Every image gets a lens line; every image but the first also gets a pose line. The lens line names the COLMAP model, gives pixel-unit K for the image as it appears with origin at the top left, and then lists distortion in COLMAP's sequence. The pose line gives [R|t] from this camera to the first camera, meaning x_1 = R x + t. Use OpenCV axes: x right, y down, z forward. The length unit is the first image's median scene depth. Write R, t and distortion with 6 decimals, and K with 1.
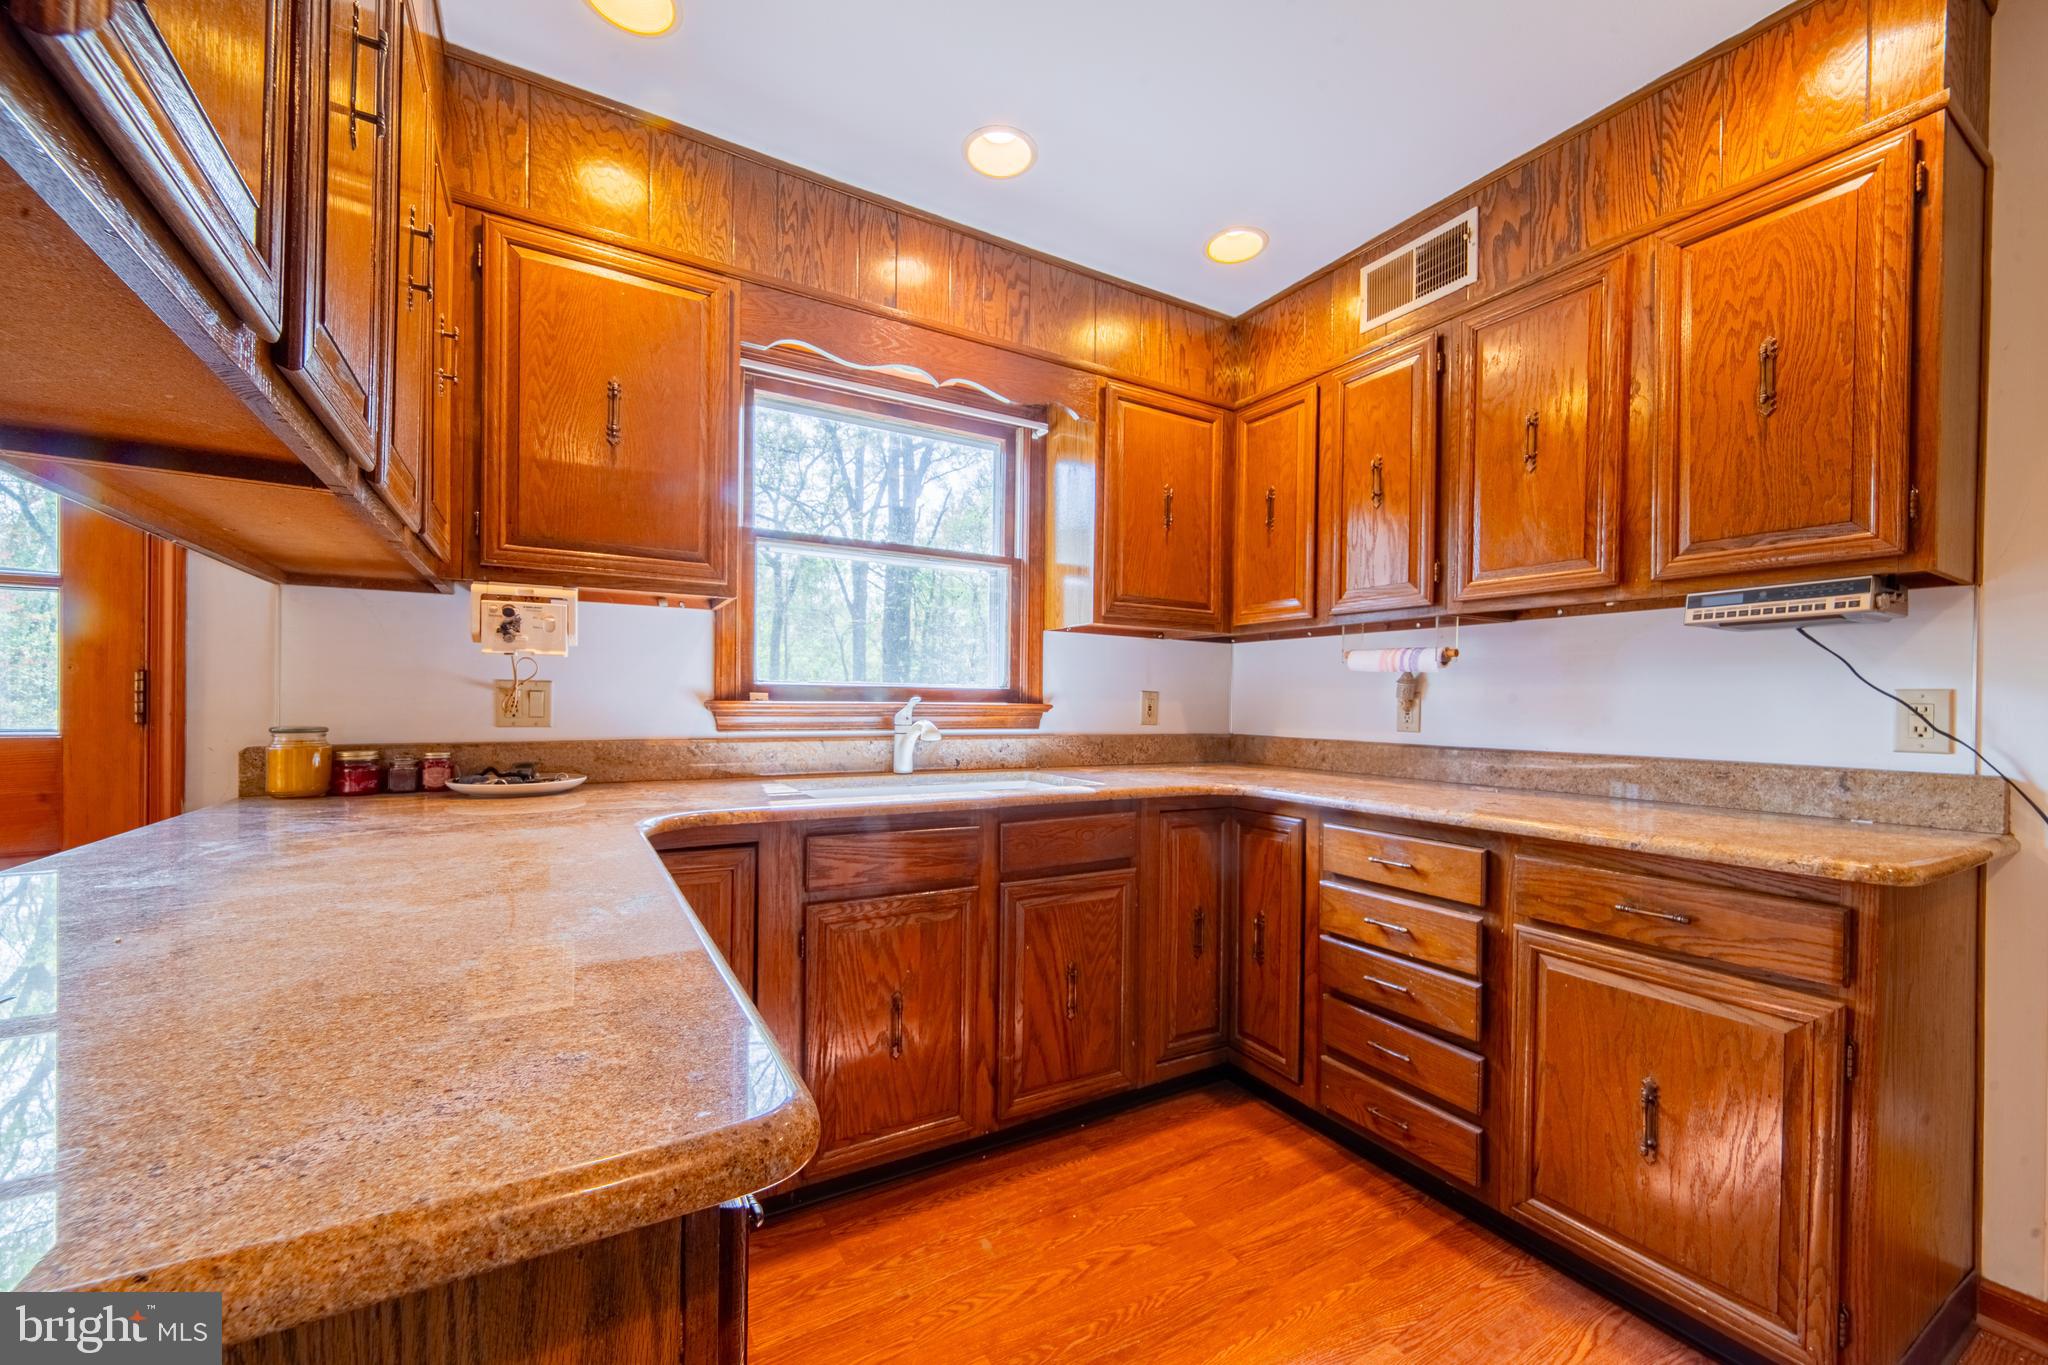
lens RADIAL K [[801.0, 0, 1023.3], [0, 801.0, 699.2], [0, 0, 1]] dist [0.008093, 0.000285]
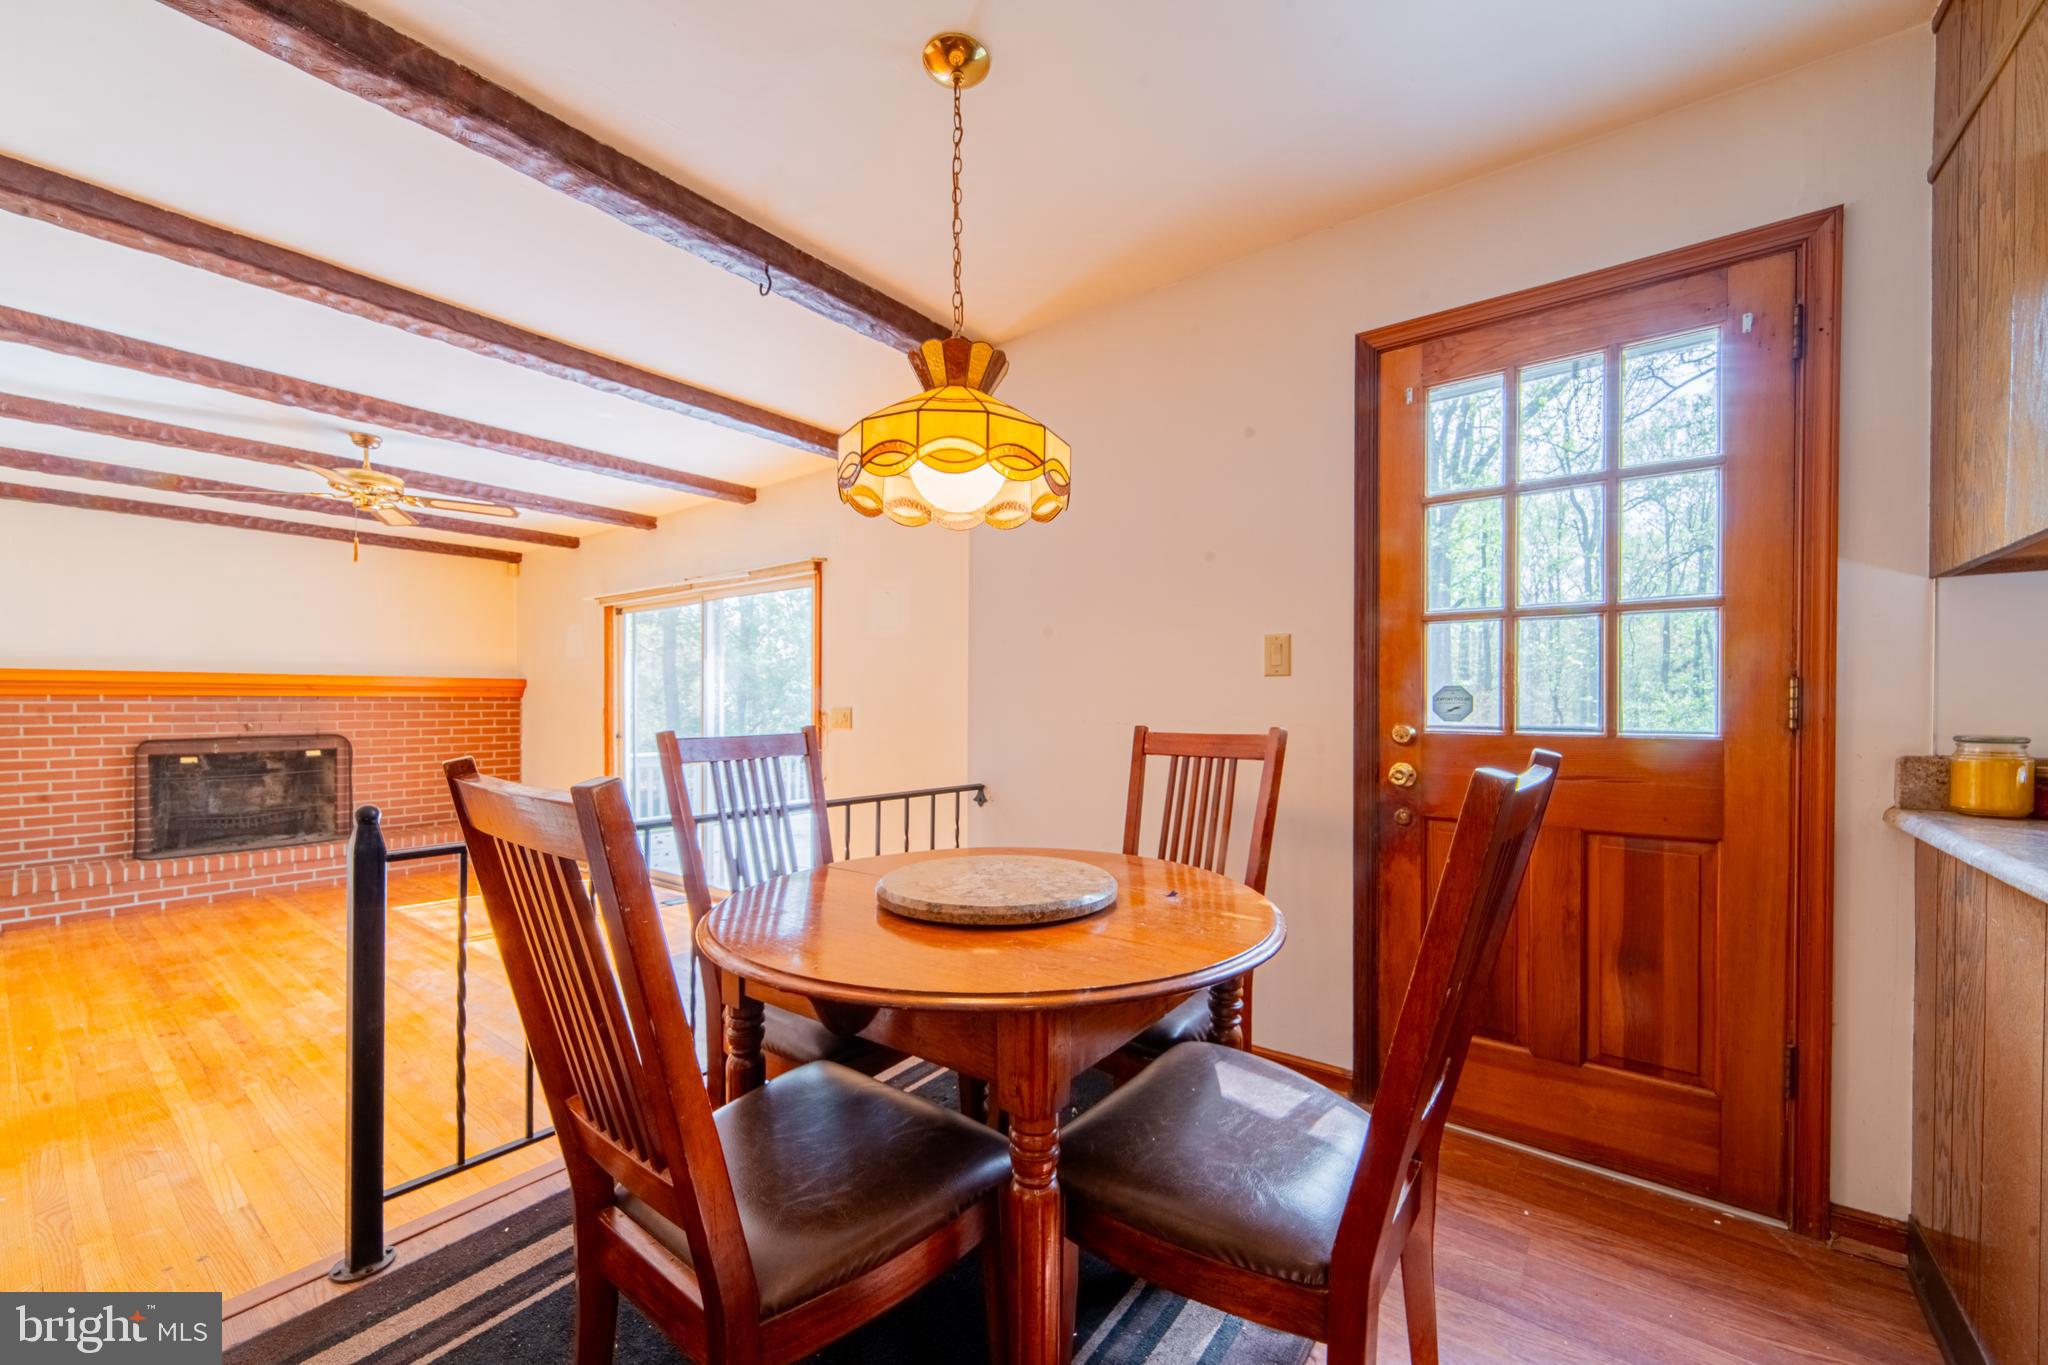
lens RADIAL K [[801.0, 0, 1028.6], [0, 801.0, 702.1], [0, 0, 1]] dist [0.008093, 0.000285]
pose [[0.380688, -0.009345, -0.924656, -0.391731], [0.009460, 0.999936, -0.006211, -0.004863], [0.924655, -0.006383, 0.380752, -0.230167]]
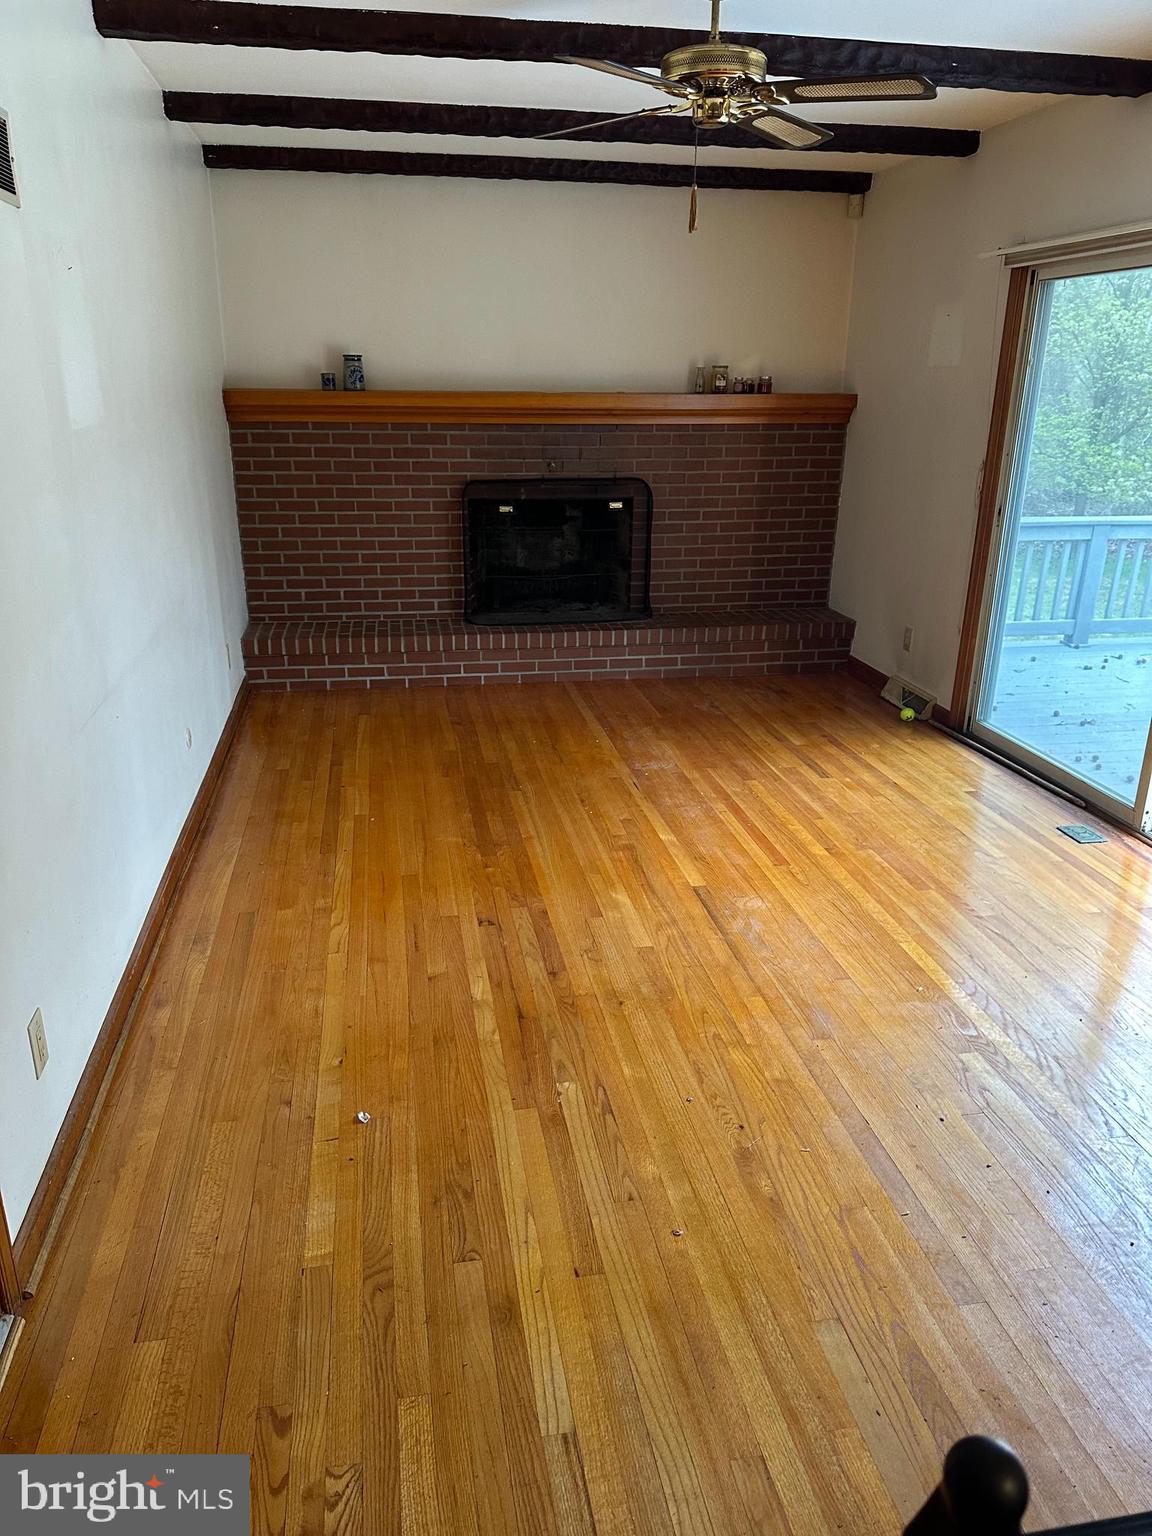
lens RADIAL K [[1086.9, 0, 567.1], [0, 1086.9, 768.5], [0, 0, 1]] dist [0.078129, -0.076550]
pose [[-0.349217, 0.302318, -0.886934, -1.096996], [-0.007005, 0.945657, 0.325092, -0.150376], [0.937016, 0.119740, -0.328121, -0.534231]]
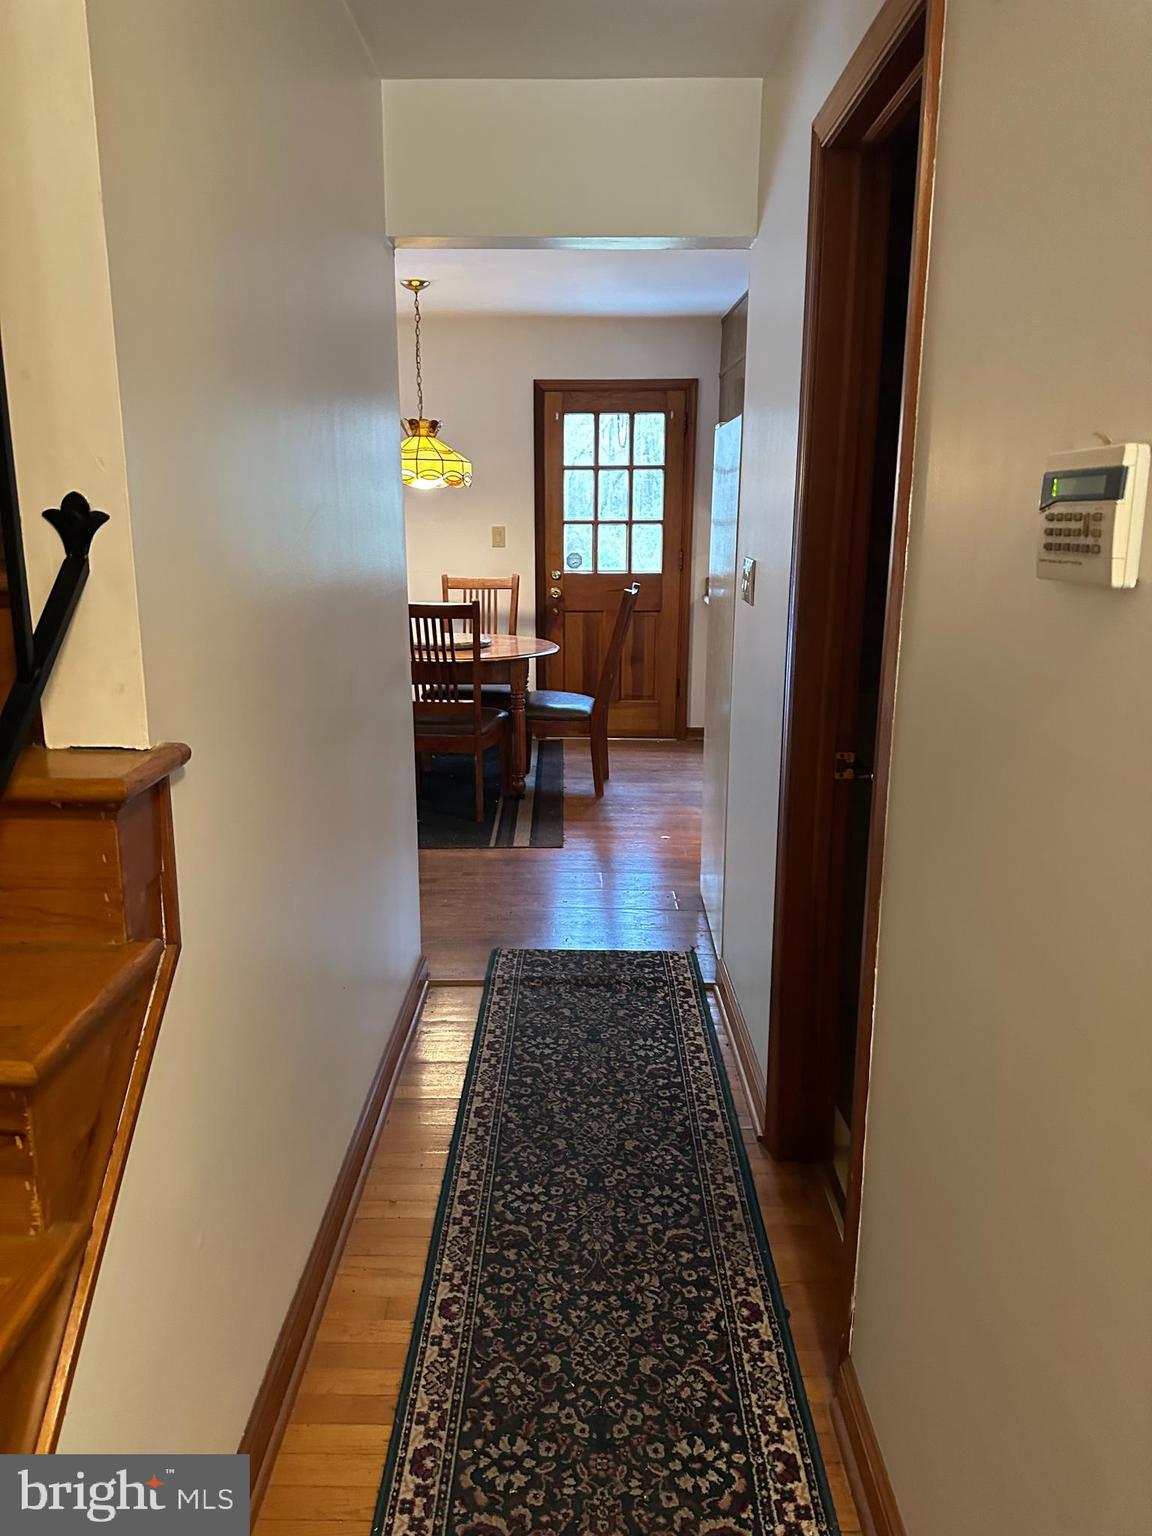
lens RADIAL K [[1086.9, 0, 582.0], [0, 1086.9, 767.4], [0, 0, 1]] dist [0.078129, -0.076550]
pose [[0.864541, 0.109522, -0.490484, 0.490607], [0.008904, 0.972474, 0.232841, -0.154602], [0.502484, -0.205668, 0.839768, -2.074065]]
